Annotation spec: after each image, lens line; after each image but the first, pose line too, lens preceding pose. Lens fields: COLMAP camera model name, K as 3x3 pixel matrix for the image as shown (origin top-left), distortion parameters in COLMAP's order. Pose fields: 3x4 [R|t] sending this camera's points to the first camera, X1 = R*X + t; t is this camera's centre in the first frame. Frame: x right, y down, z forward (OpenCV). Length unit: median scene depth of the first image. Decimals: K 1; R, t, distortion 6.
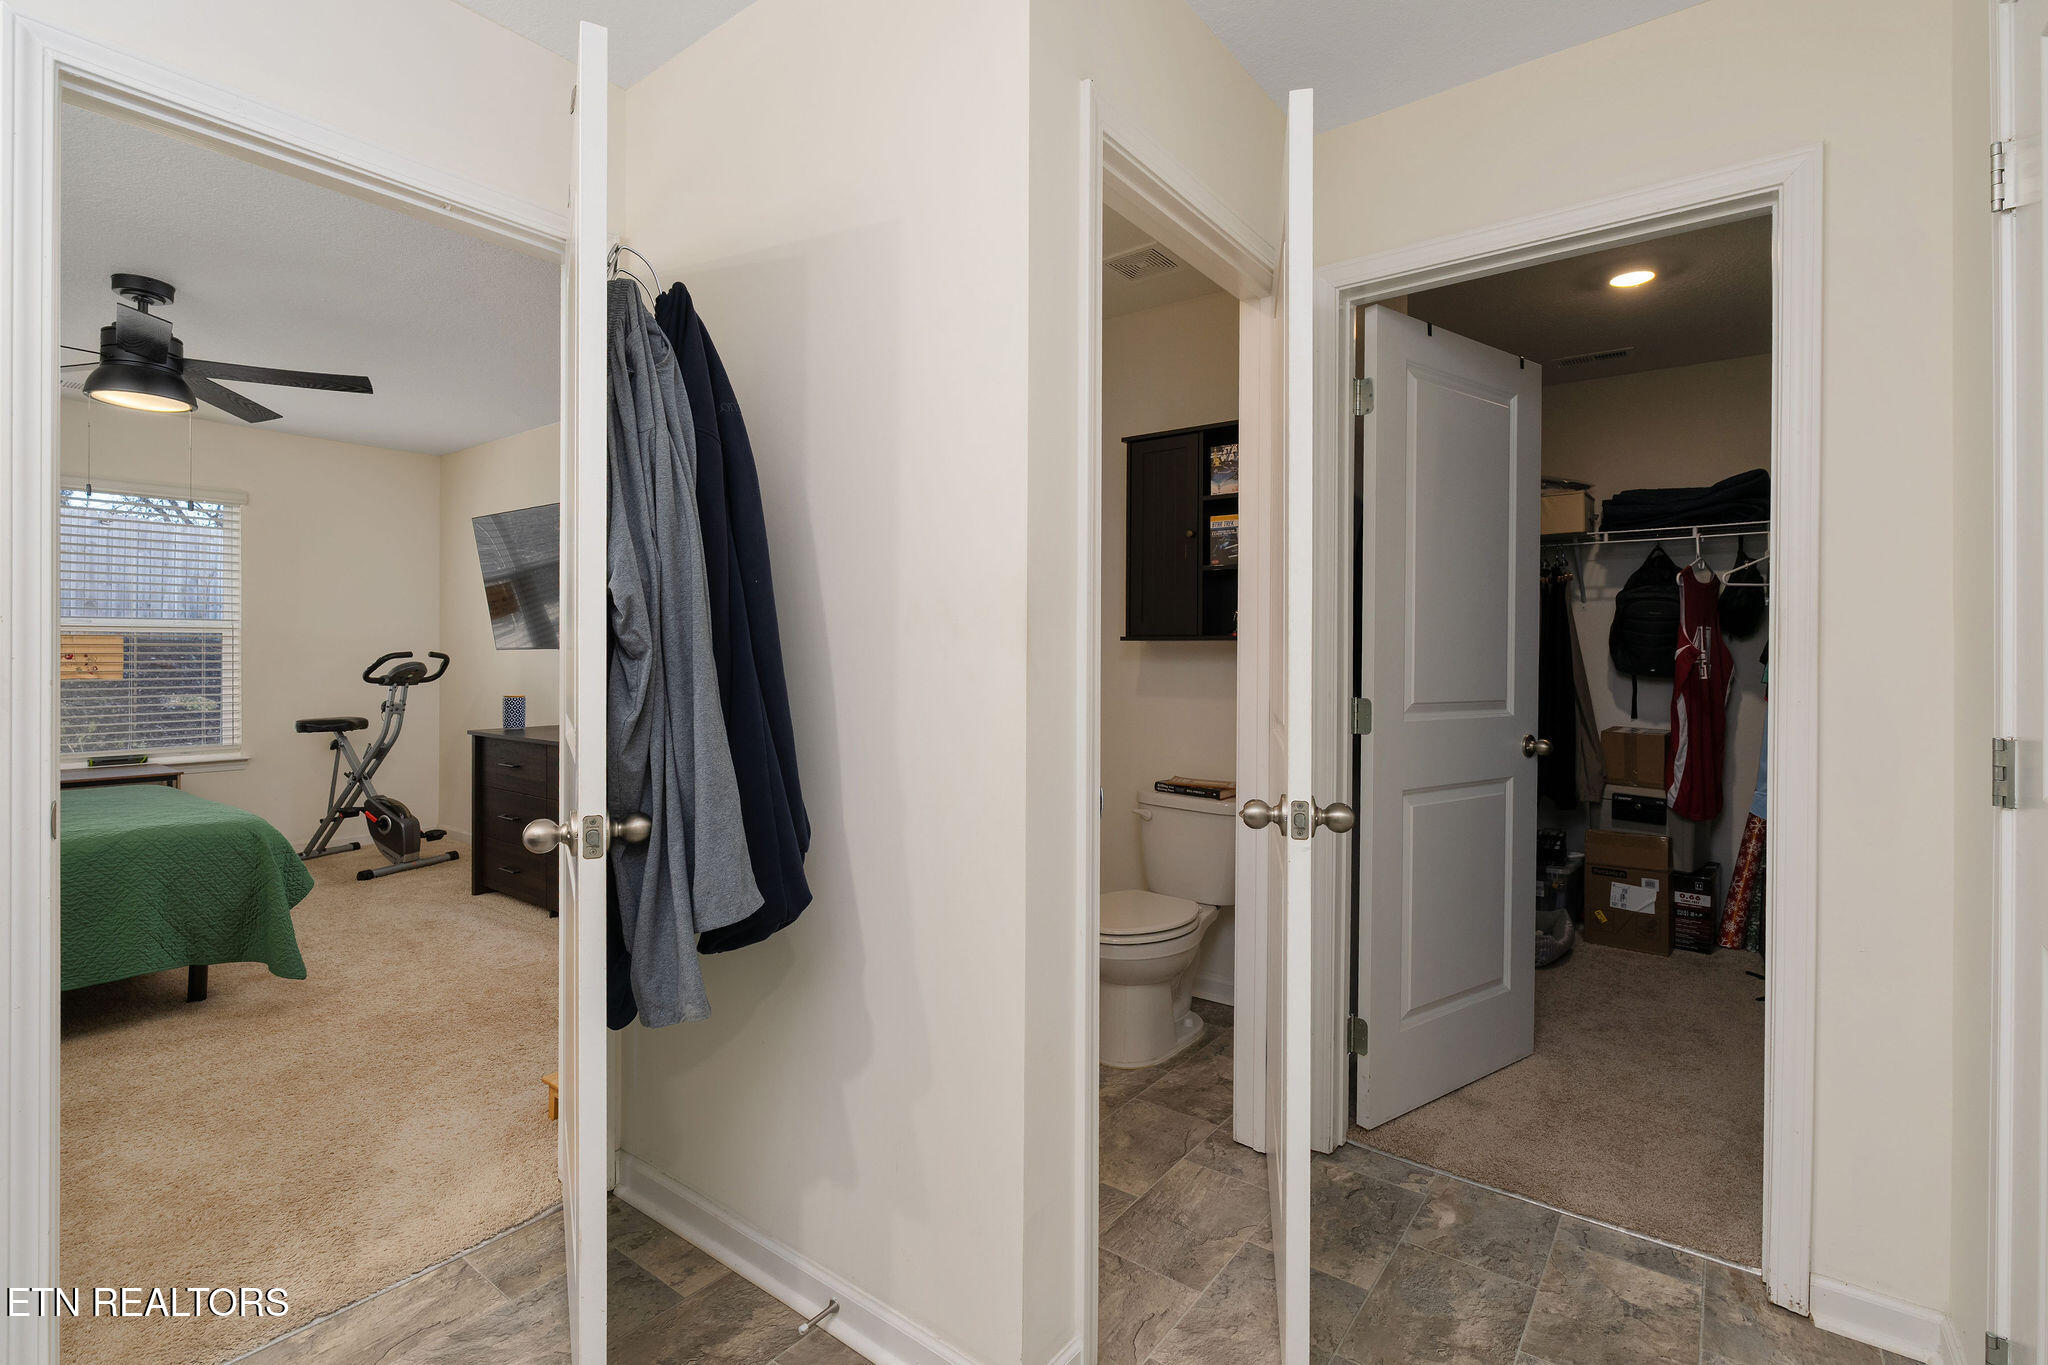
lens RADIAL K [[946.4, 0, 1017.1], [0, 946.4, 661.8], [0, 0, 1]] dist [-0.001147, -0.000318]
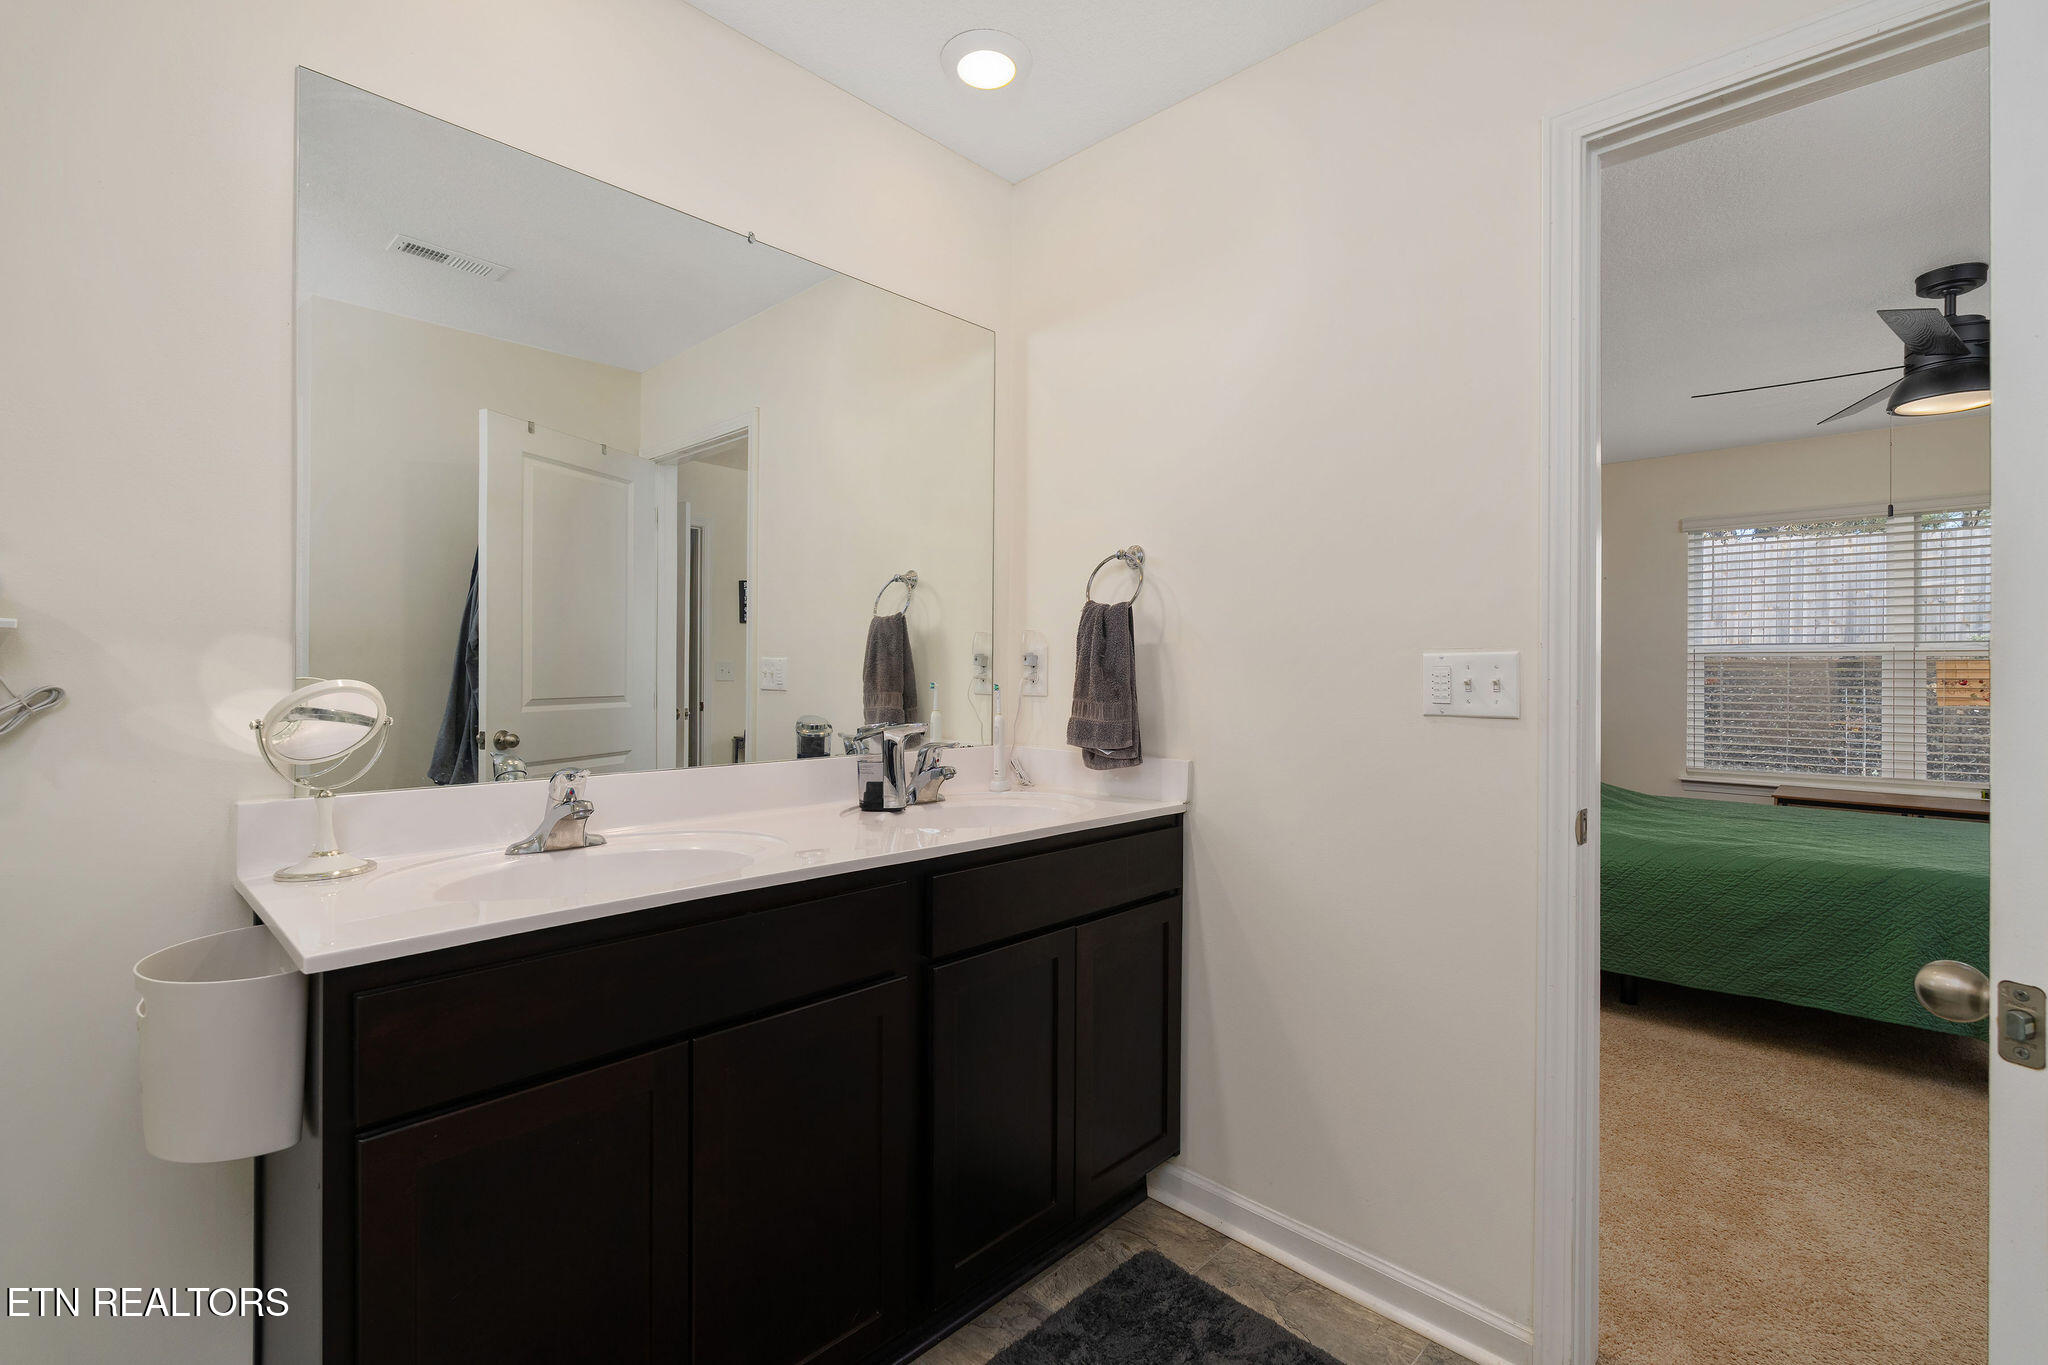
lens RADIAL K [[920.7, 0, 1039.0], [0, 920.7, 676.1], [0, 0, 1]] dist [-0.000864, -0.000289]
pose [[-0.100464, 0.000202, -0.994941, 0.033491], [-0.013248, 0.999911, 0.001541, -0.000644], [0.994852, 0.013336, -0.100452, 0.148066]]
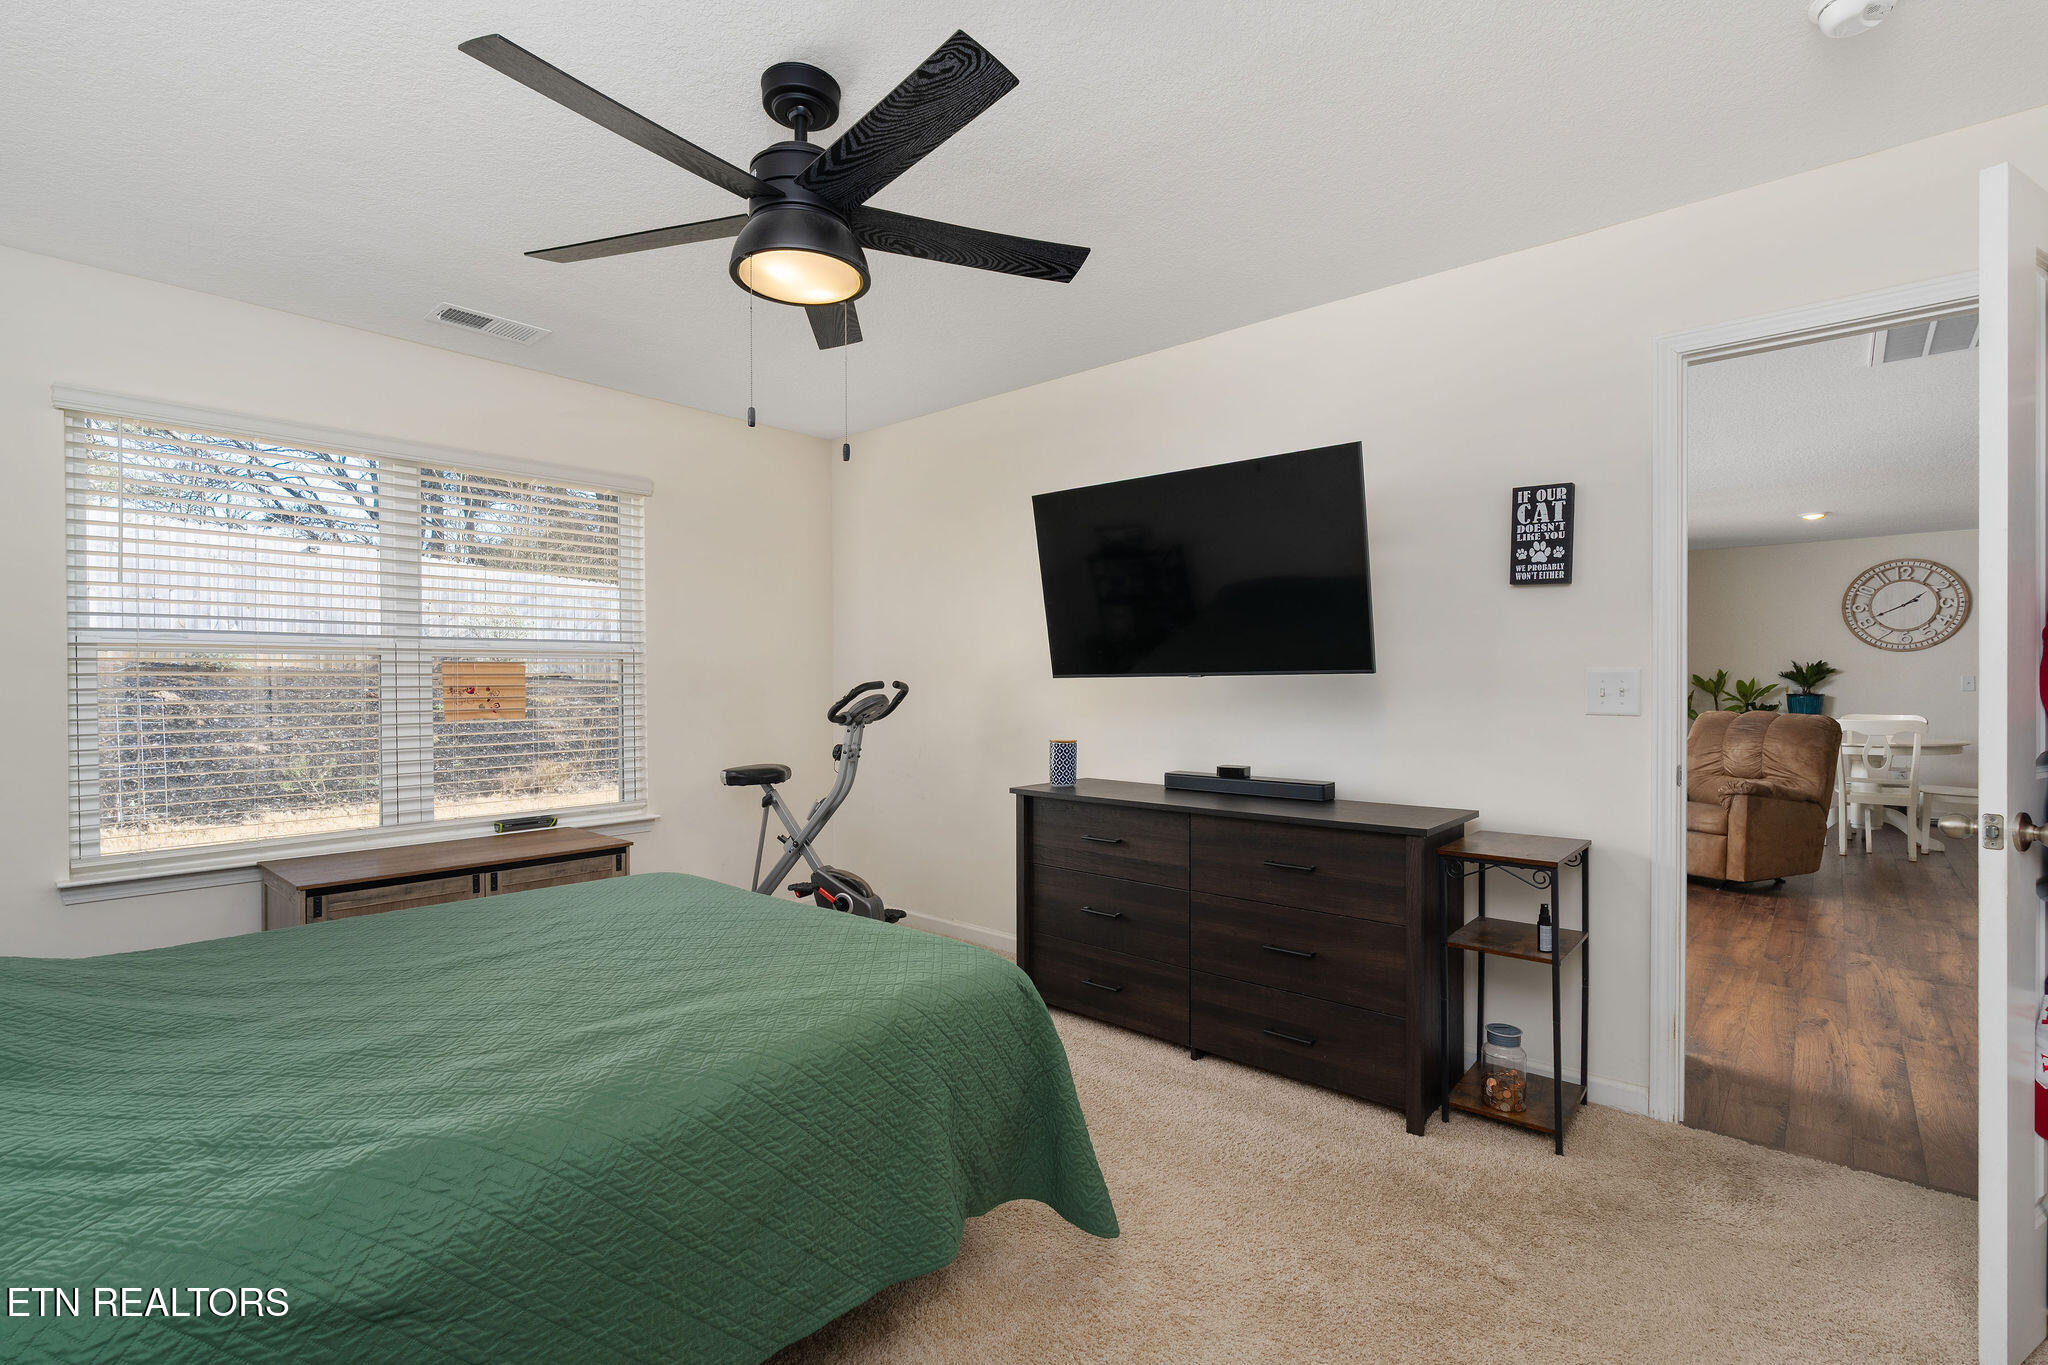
lens RADIAL K [[920.7, 0, 1039.0], [0, 920.7, 676.1], [0, 0, 1]] dist [-0.000864, -0.000289]
pose [[0.998299, -0.007813, -0.057777, -0.489707], [0.006897, 0.999848, -0.016044, -0.001960], [0.057893, 0.015618, 0.998201, 0.269045]]
